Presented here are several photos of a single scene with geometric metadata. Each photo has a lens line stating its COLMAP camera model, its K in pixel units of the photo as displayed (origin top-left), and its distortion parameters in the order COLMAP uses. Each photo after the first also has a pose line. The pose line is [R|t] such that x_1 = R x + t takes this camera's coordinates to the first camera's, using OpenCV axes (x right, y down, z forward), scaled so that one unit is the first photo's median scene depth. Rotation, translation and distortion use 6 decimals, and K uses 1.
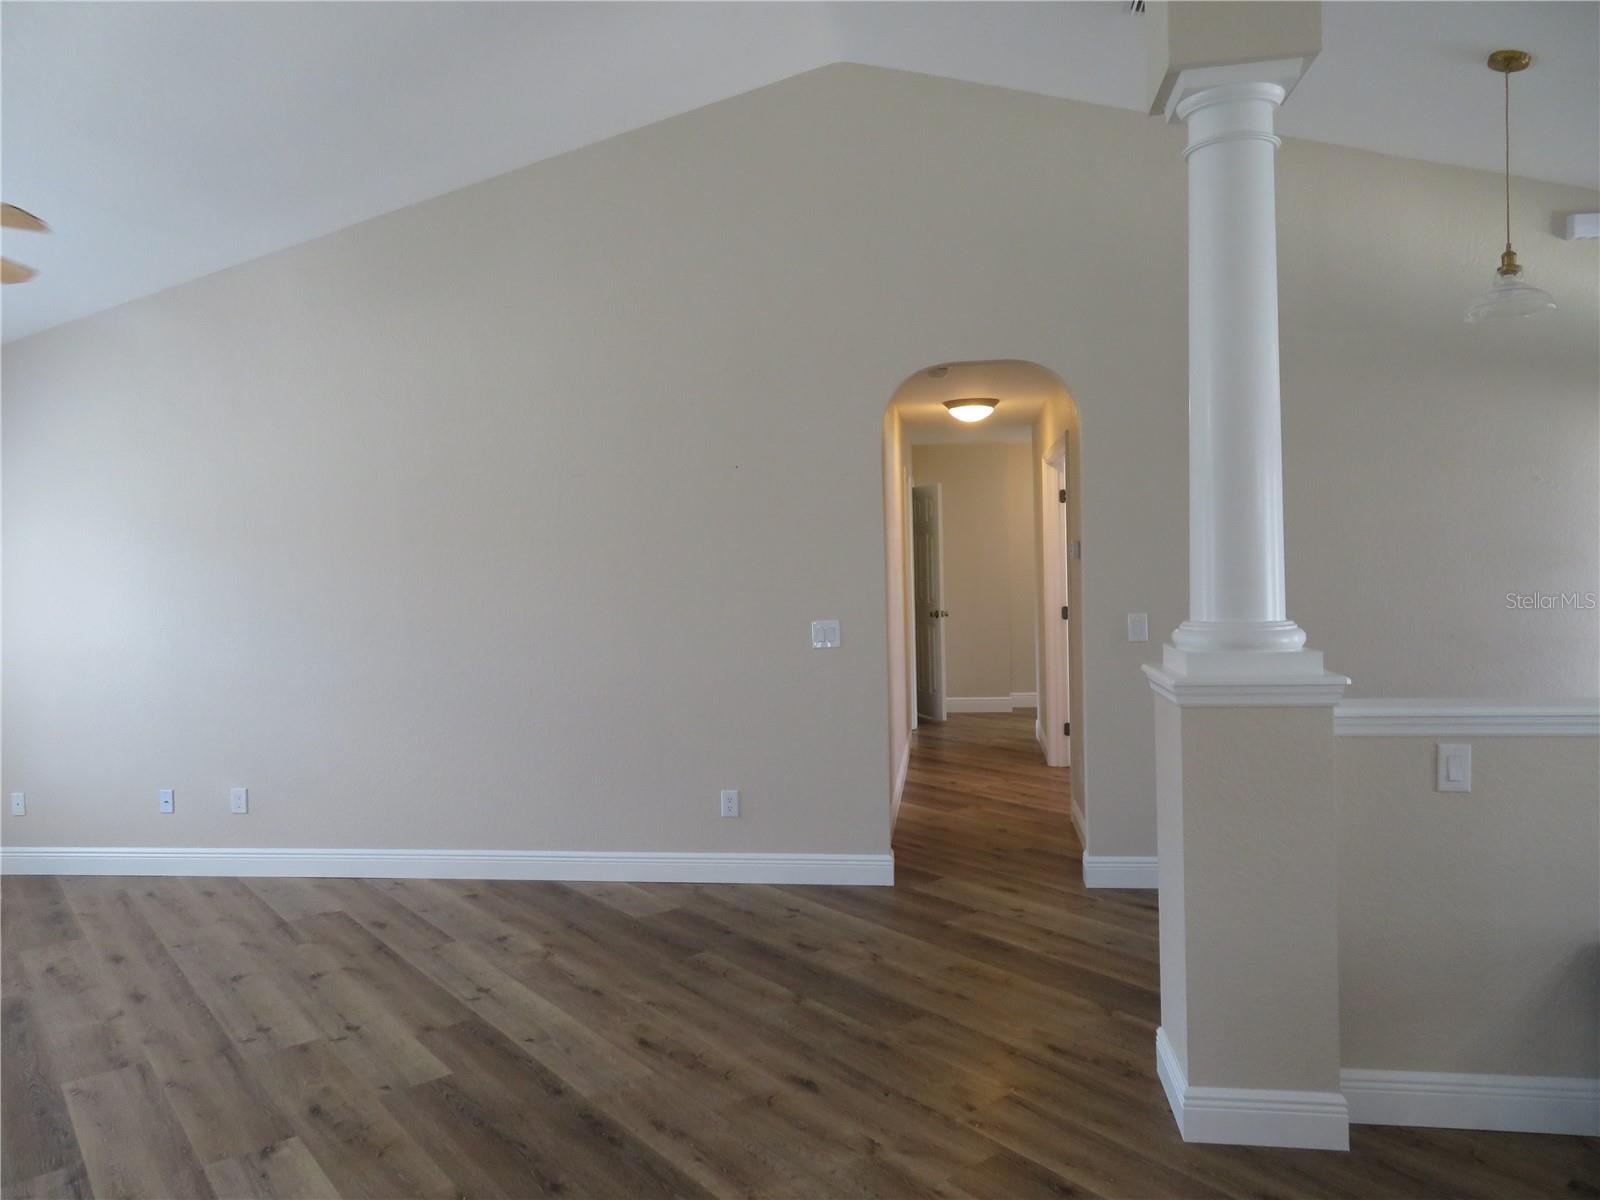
lens RADIAL K [[1033.3, 0, 800.0], [0, 1033.3, 600.0], [0, 0, 1]] dist [-0.032315, -0.000184]
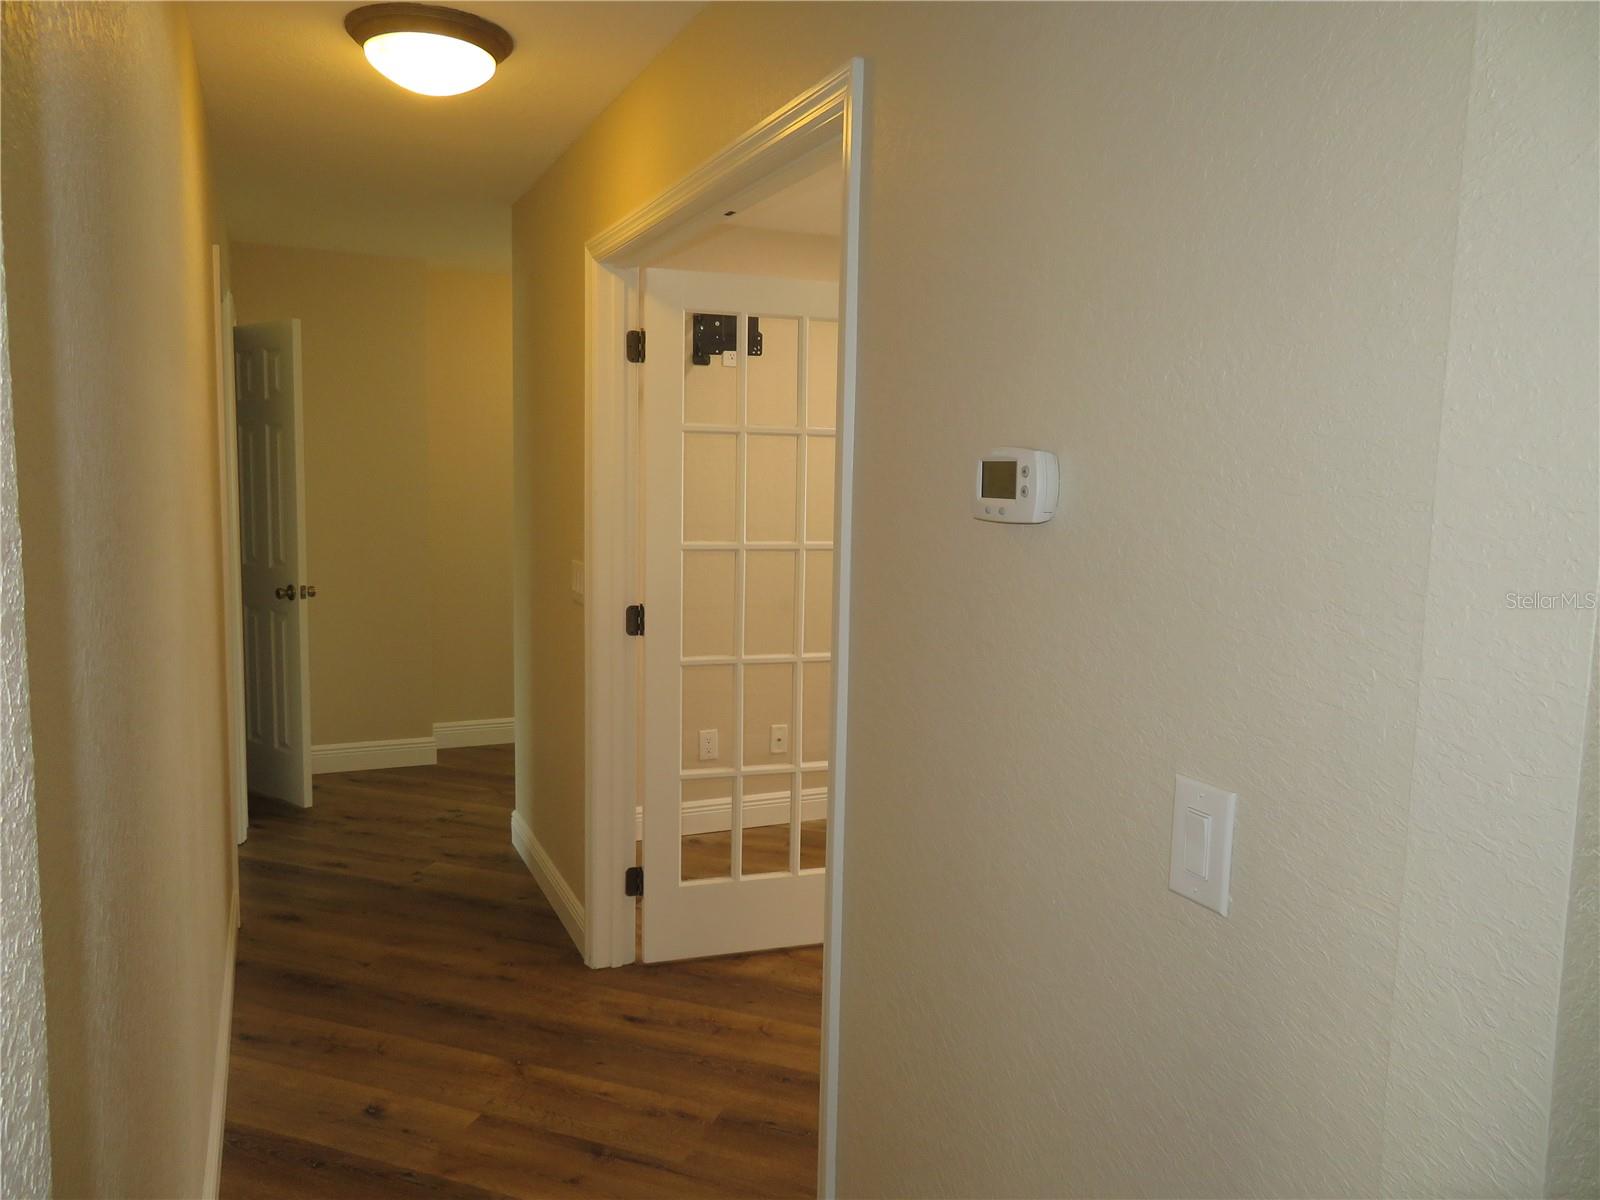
lens RADIAL K [[1033.3, 0, 800.0], [0, 1033.3, 600.0], [0, 0, 1]] dist [-0.032315, -0.000184]
pose [[0.815353, -0.013608, 0.578804, 0.049270], [-0.027190, 0.997721, 0.061759, -0.018890], [-0.578325, -0.066094, 0.813125, 0.472226]]
